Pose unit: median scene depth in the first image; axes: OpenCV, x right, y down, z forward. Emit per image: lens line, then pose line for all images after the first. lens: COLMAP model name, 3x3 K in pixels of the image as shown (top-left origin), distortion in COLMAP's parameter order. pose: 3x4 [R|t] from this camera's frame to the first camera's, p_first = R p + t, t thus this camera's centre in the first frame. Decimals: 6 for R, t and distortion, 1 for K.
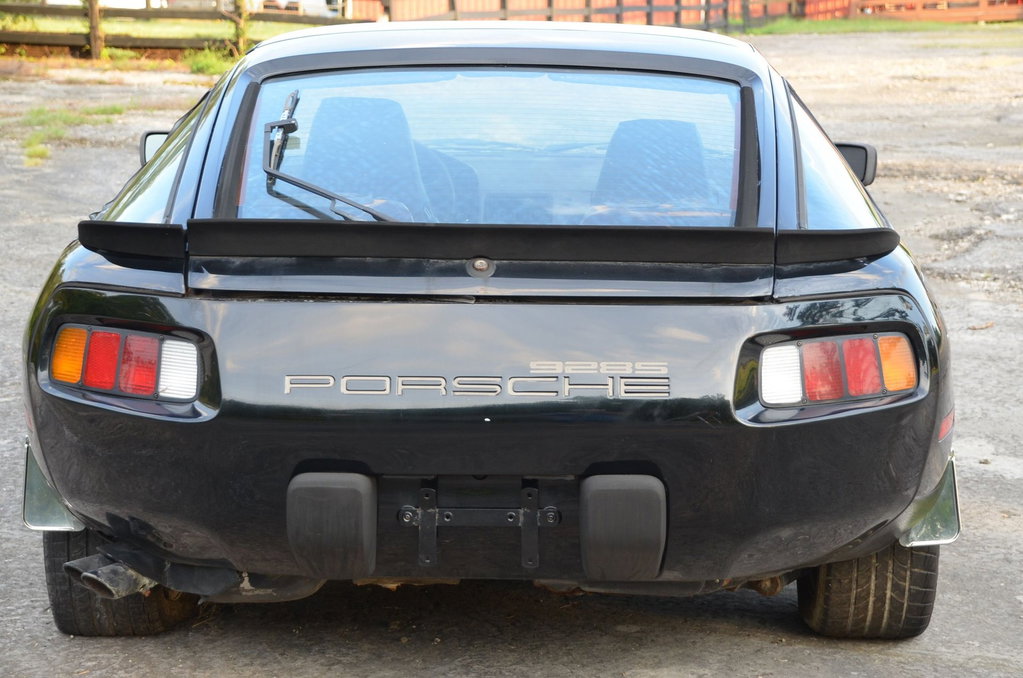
lens RADIAL K [[2127.4, 0, 508.4], [0, 2127.4, 319.7], [0, 0, 1]] dist [0.600142, 0.295084]
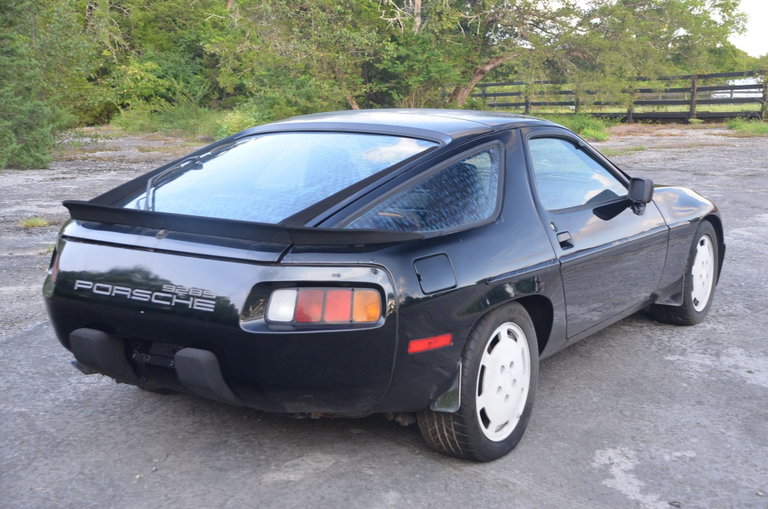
lens RADIAL K [[1007.0, 0, 387.7], [0, 1007.0, 273.5], [0, 0, 1]] dist [0.104017, 0.510268]
pose [[0.841773, 0.095289, -0.531354, 0.650338], [-0.080215, 0.995449, 0.051439, -0.051997], [0.533838, -0.000677, 0.845586, 0.325329]]
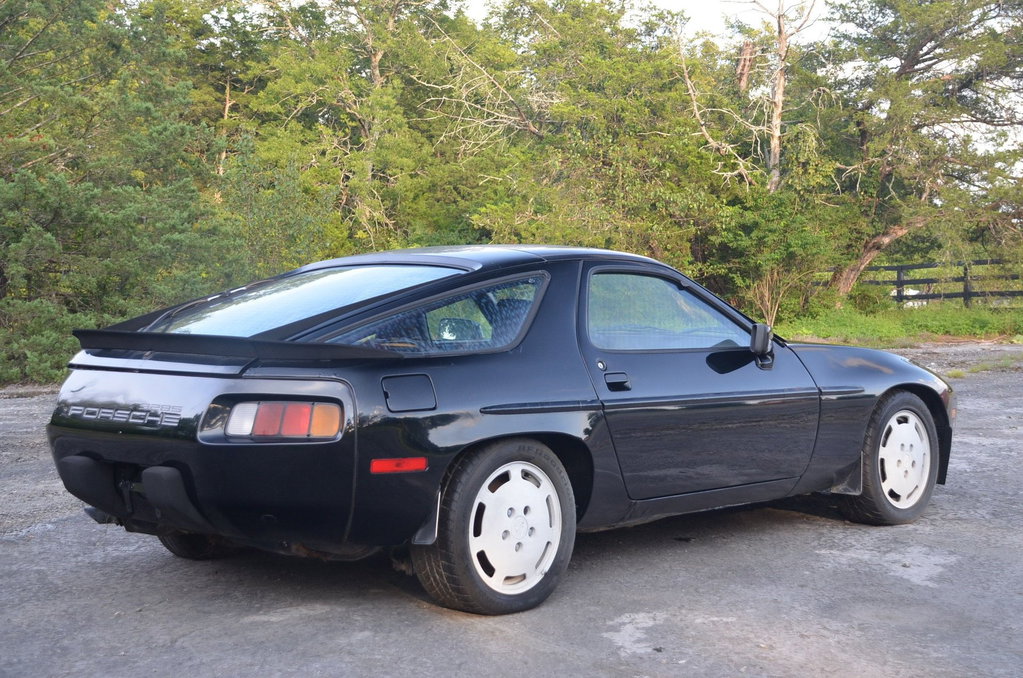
lens RADIAL K [[1559.7, 0, 508.2], [0, 1559.7, 353.5], [0, 0, 1]] dist [0.199737, 0.773112]
pose [[0.718318, 0.020914, -0.695401, 1.187800], [-0.097115, 0.992776, -0.070458, 0.041808], [0.688904, 0.118145, 0.715160, 0.210638]]
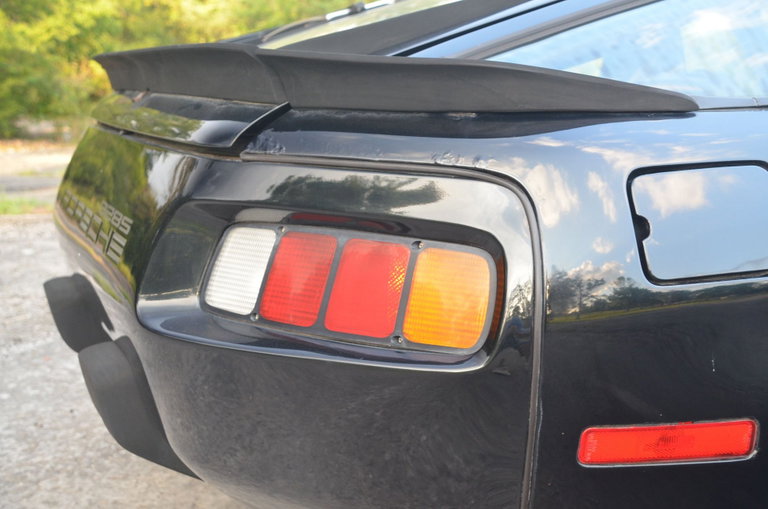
lens RADIAL K [[852.0, 0, 389.2], [0, 852.0, 256.6], [0, 0, 1]] dist [-0.014597, 0.338047]
pose [[0.472087, 0.170645, -0.864878, 0.377347], [-0.132718, 0.983662, 0.121638, -0.016477], [0.871504, 0.057361, 0.487021, 0.906758]]
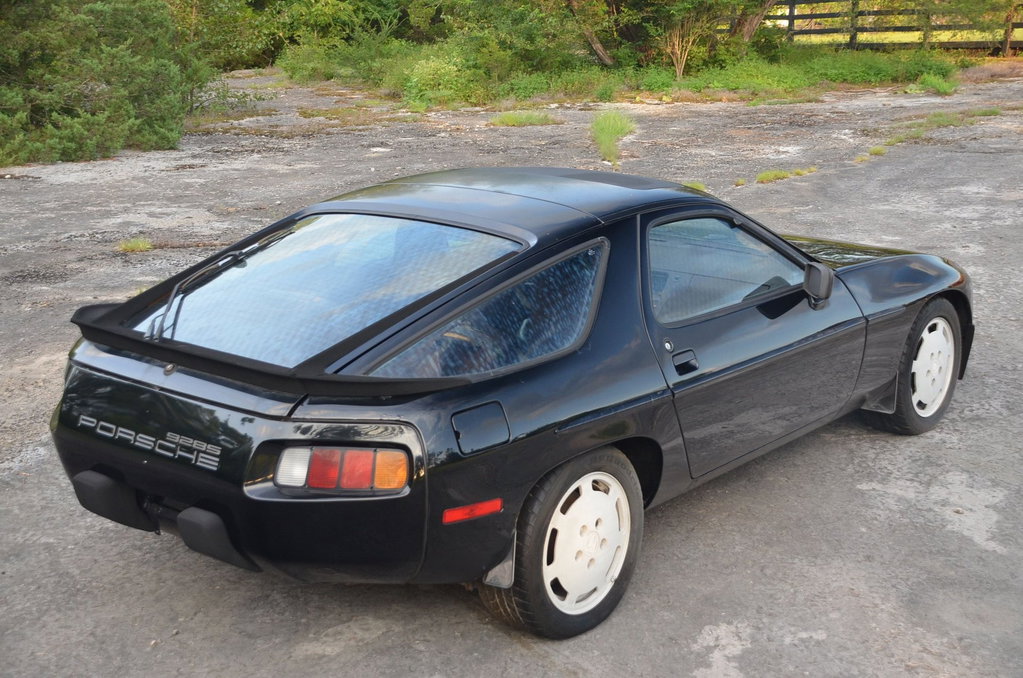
lens RADIAL K [[1396.8, 0, 511.9], [0, 1396.8, 369.0], [0, 0, 1]] dist [0.128266, 0.584096]
pose [[0.771918, 0.158291, -0.615700, 0.860349], [-0.085086, 0.985516, 0.146693, -0.206008], [0.630003, -0.060847, 0.774206, 0.314774]]
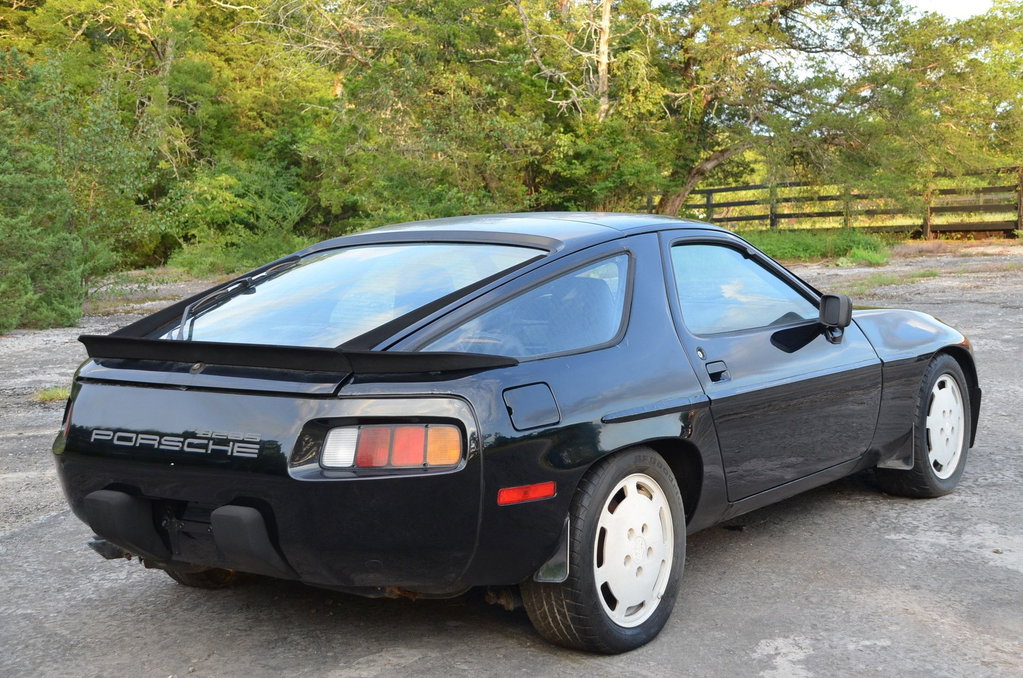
lens RADIAL K [[1527.1, 0, 514.0], [0, 1527.1, 357.5], [0, 0, 1]] dist [0.167078, 0.825712]
pose [[0.816363, 0.030452, -0.576736, 0.830040], [-0.055830, 0.998093, -0.026327, -0.015244], [0.574834, 0.053691, 0.816506, 0.199917]]
